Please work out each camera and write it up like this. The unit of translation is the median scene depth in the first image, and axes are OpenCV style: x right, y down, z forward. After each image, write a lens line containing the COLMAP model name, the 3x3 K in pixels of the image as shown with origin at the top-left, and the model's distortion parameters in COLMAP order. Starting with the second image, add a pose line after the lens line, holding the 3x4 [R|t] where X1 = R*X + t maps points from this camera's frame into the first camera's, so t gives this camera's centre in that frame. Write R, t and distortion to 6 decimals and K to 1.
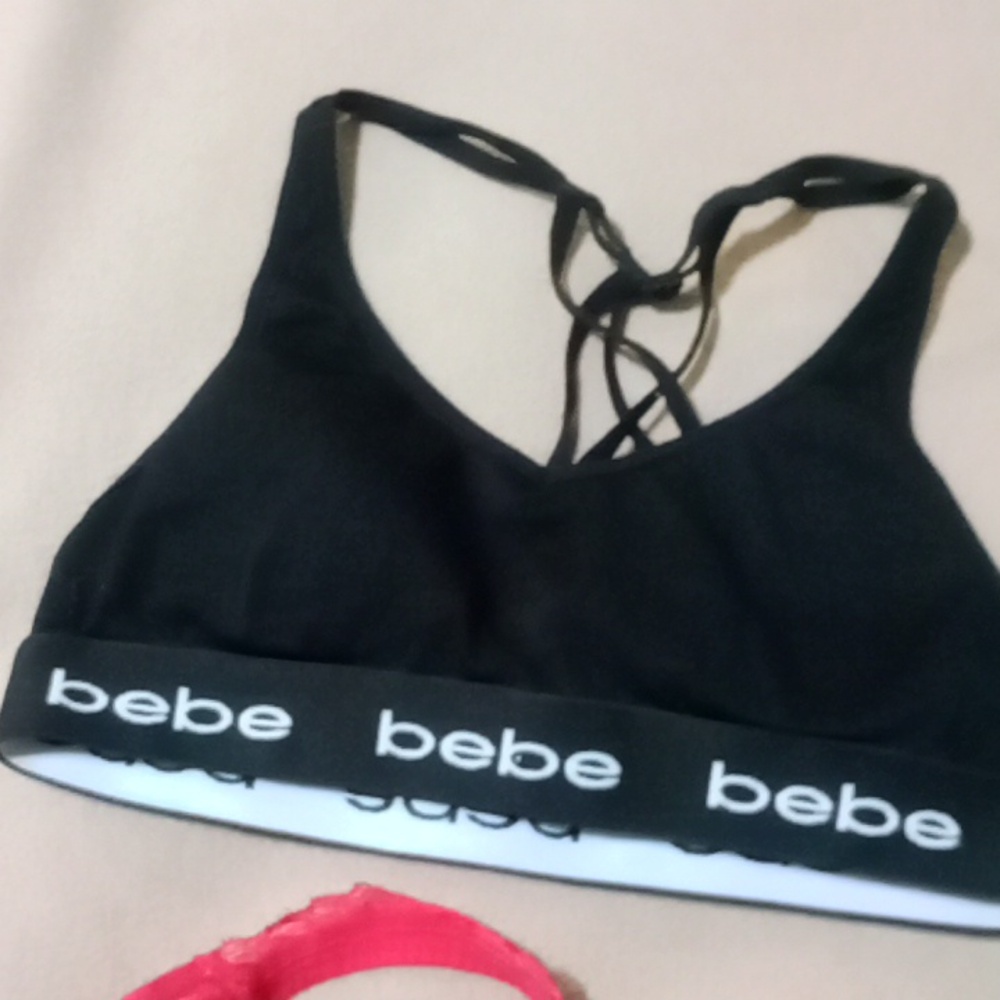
lens RADIAL K [[1899.0, 0, 503.0], [0, 1899.0, 492.9], [0, 0, 1]] dist [0.175716, 0.000000]
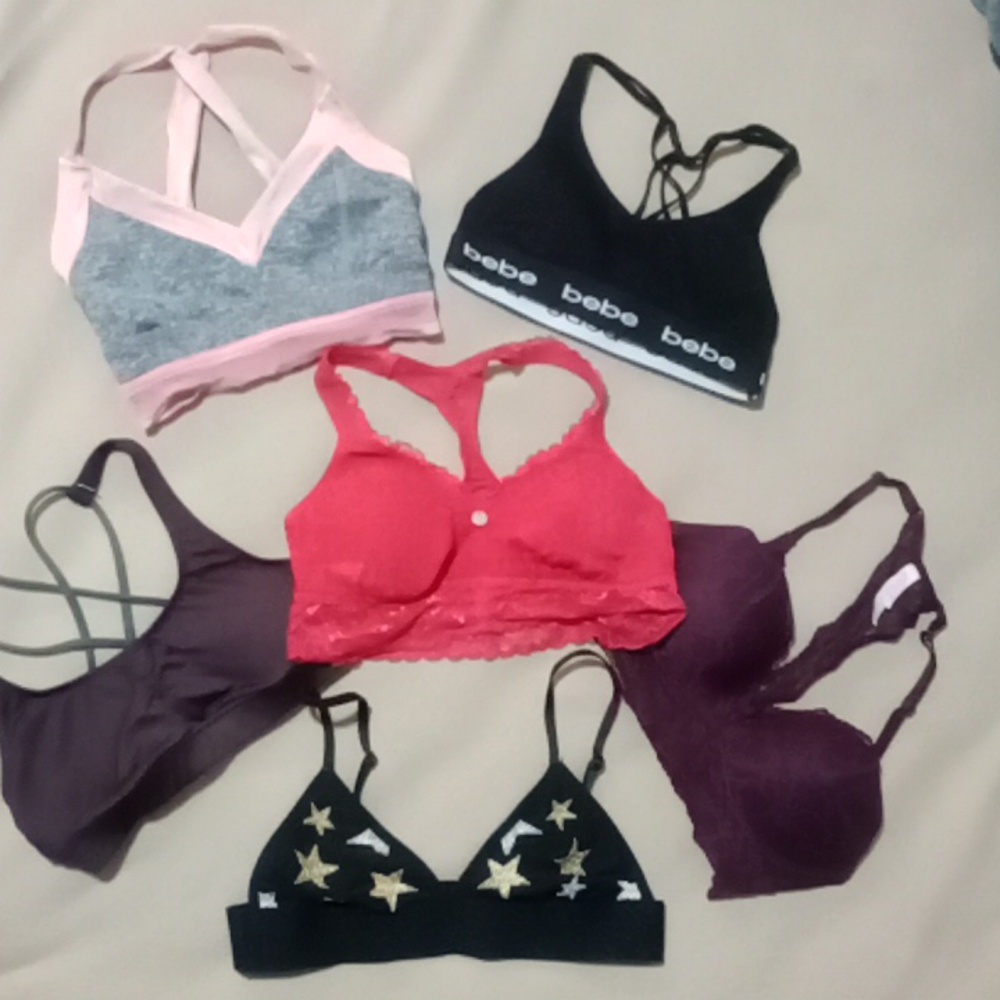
lens RADIAL K [[1899.0, 0, 499.8], [0, 1899.0, 504.1], [0, 0, 1]] dist [0.175716, 0.000000]
pose [[0.963831, 0.246065, 0.102378, -0.344263], [-0.260468, 0.951050, 0.166317, -0.026887], [-0.056442, -0.186968, 0.980743, -1.801132]]
